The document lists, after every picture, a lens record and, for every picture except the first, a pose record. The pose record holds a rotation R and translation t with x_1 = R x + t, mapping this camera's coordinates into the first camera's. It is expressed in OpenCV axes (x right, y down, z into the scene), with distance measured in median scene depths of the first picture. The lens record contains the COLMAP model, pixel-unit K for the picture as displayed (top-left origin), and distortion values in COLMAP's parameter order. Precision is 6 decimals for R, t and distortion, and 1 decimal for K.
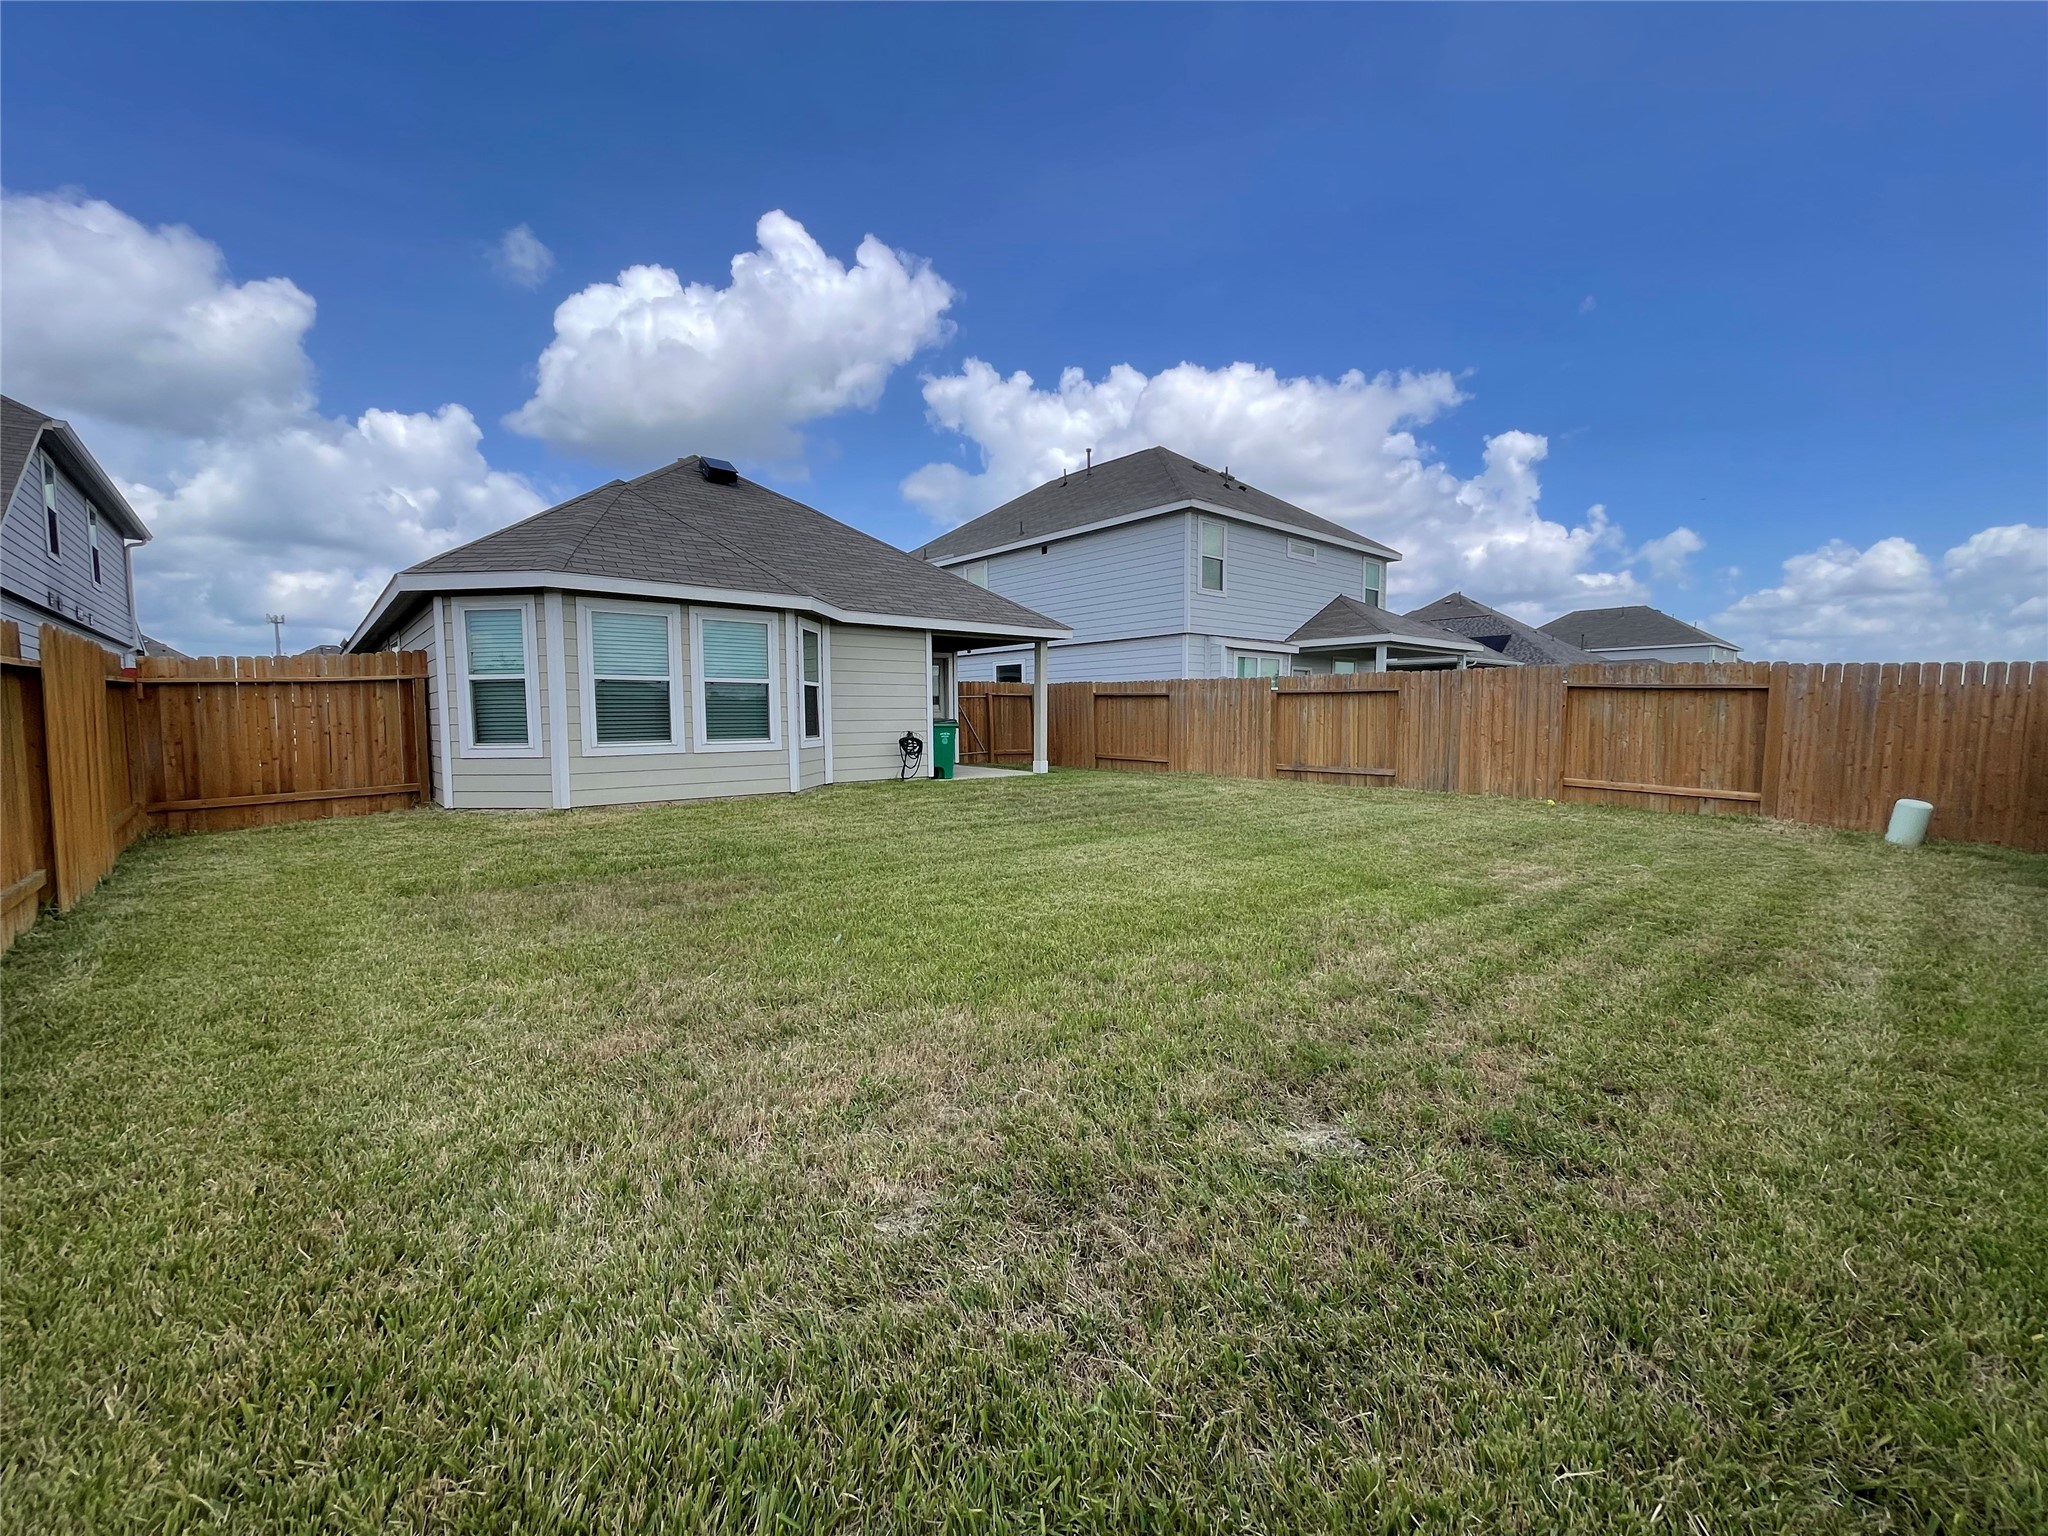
lens RADIAL K [[829.7, 0, 1019.5], [0, 829.7, 769.7], [0, 0, 1]] dist [0.000596, 0.000856]
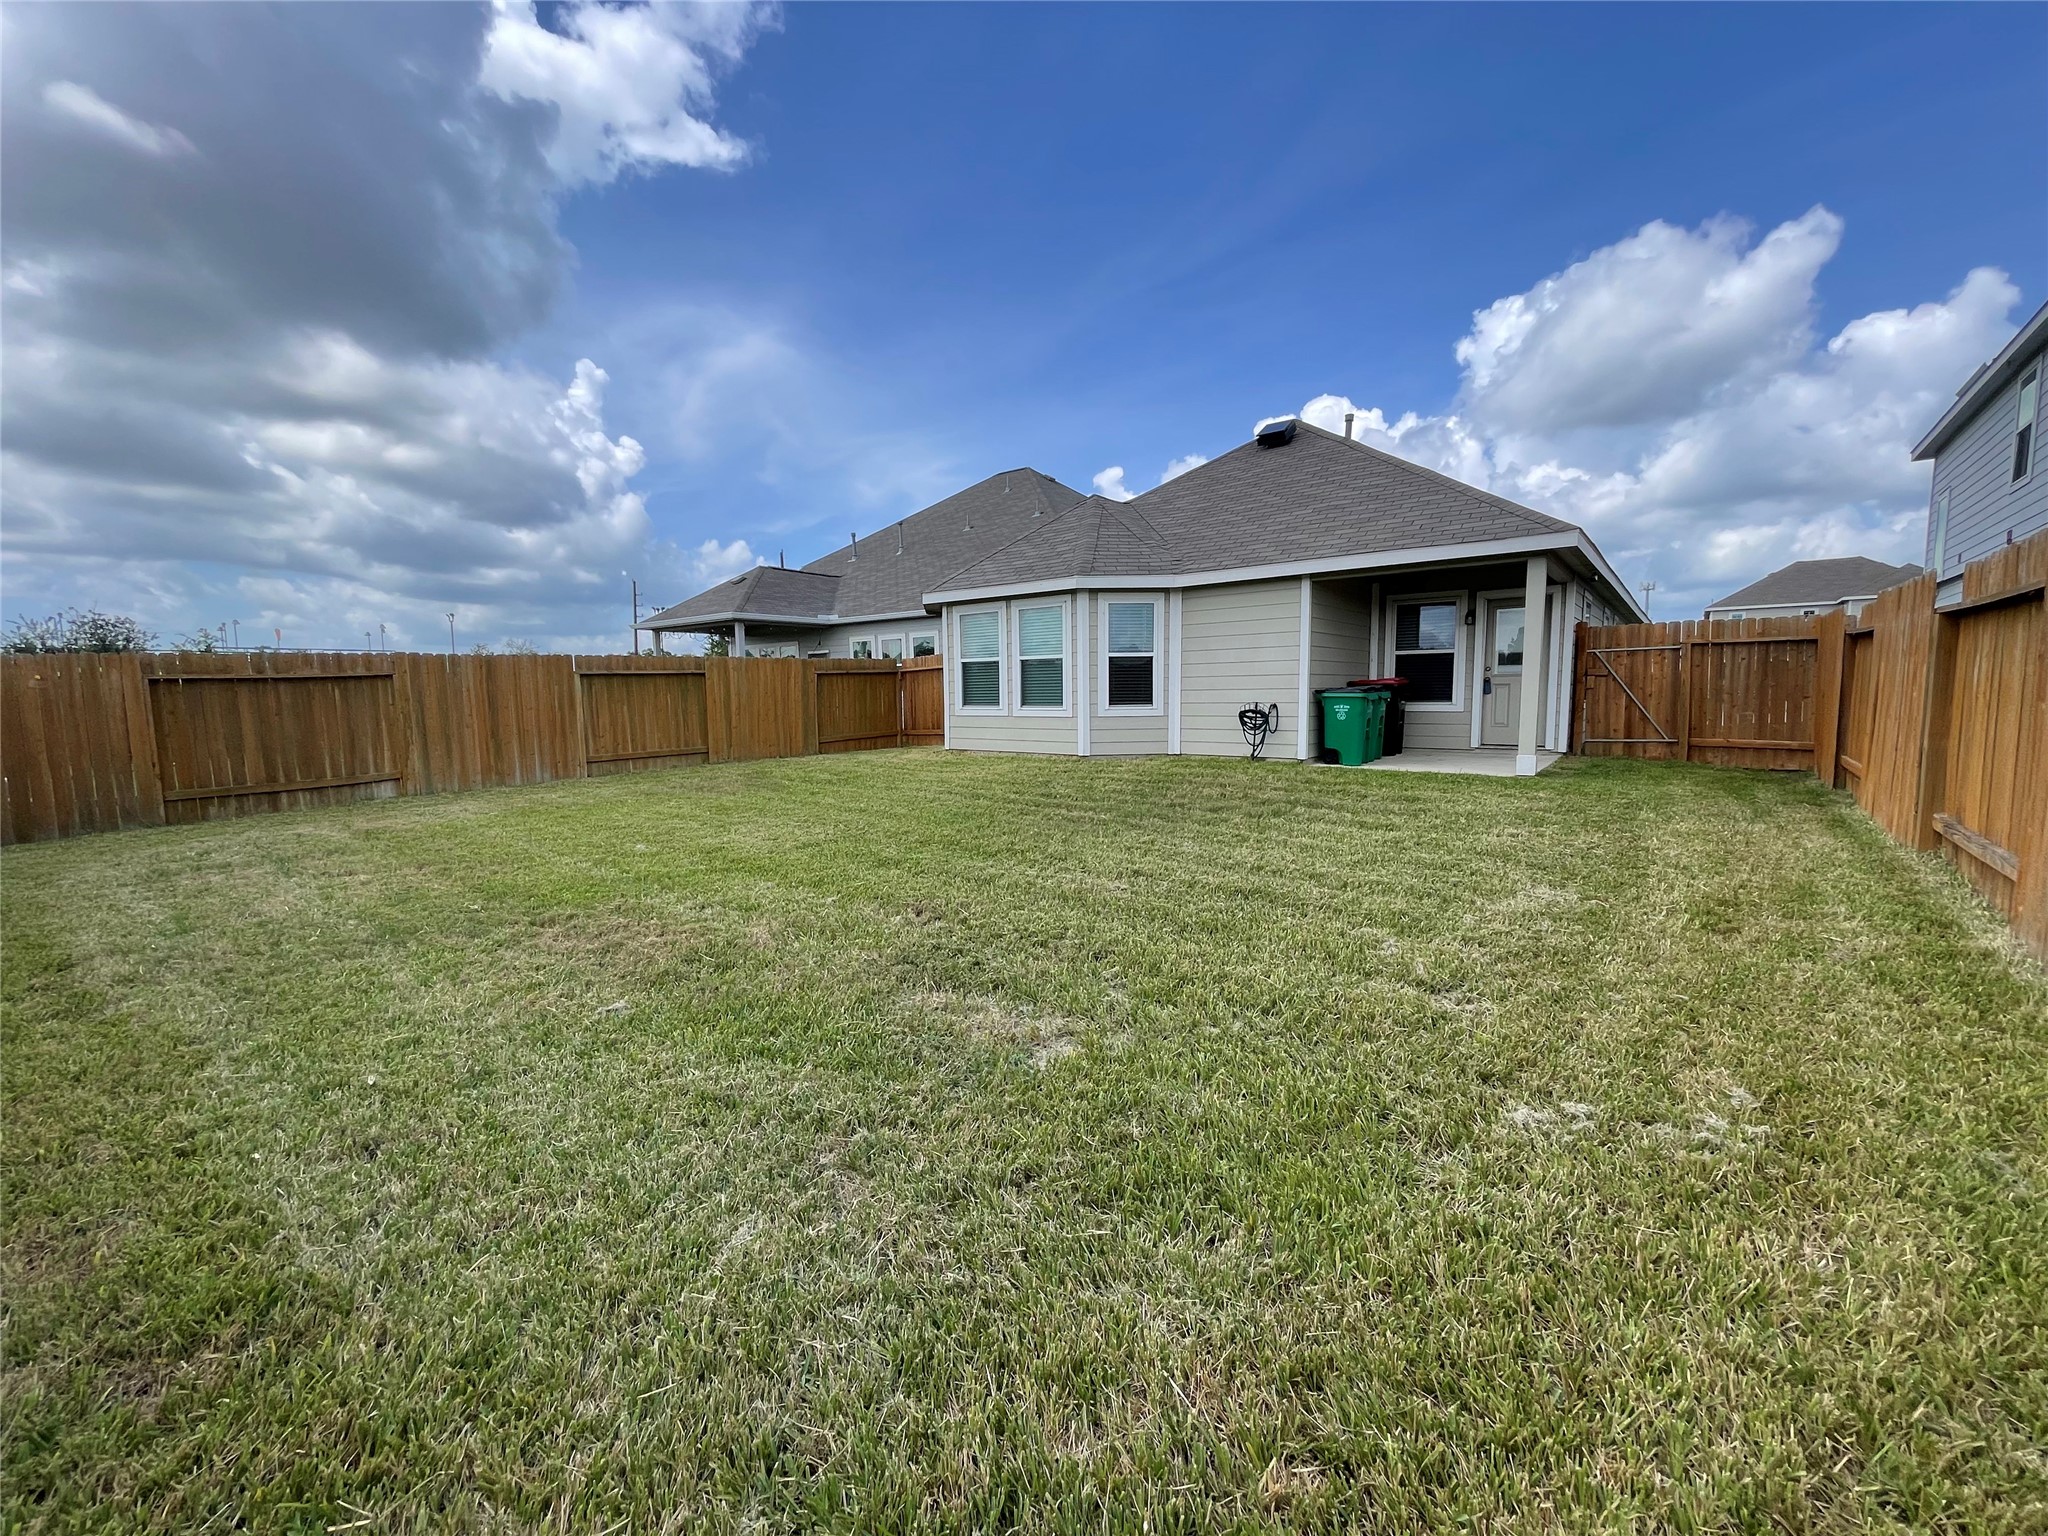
lens RADIAL K [[829.7, 0, 1019.1], [0, 829.7, 770.2], [0, 0, 1]] dist [0.000596, 0.000856]
pose [[0.156161, 0.099081, -0.982750, 0.731896], [-0.050395, 0.994459, 0.092253, -0.046989], [0.986445, 0.035119, 0.160289, 0.678924]]
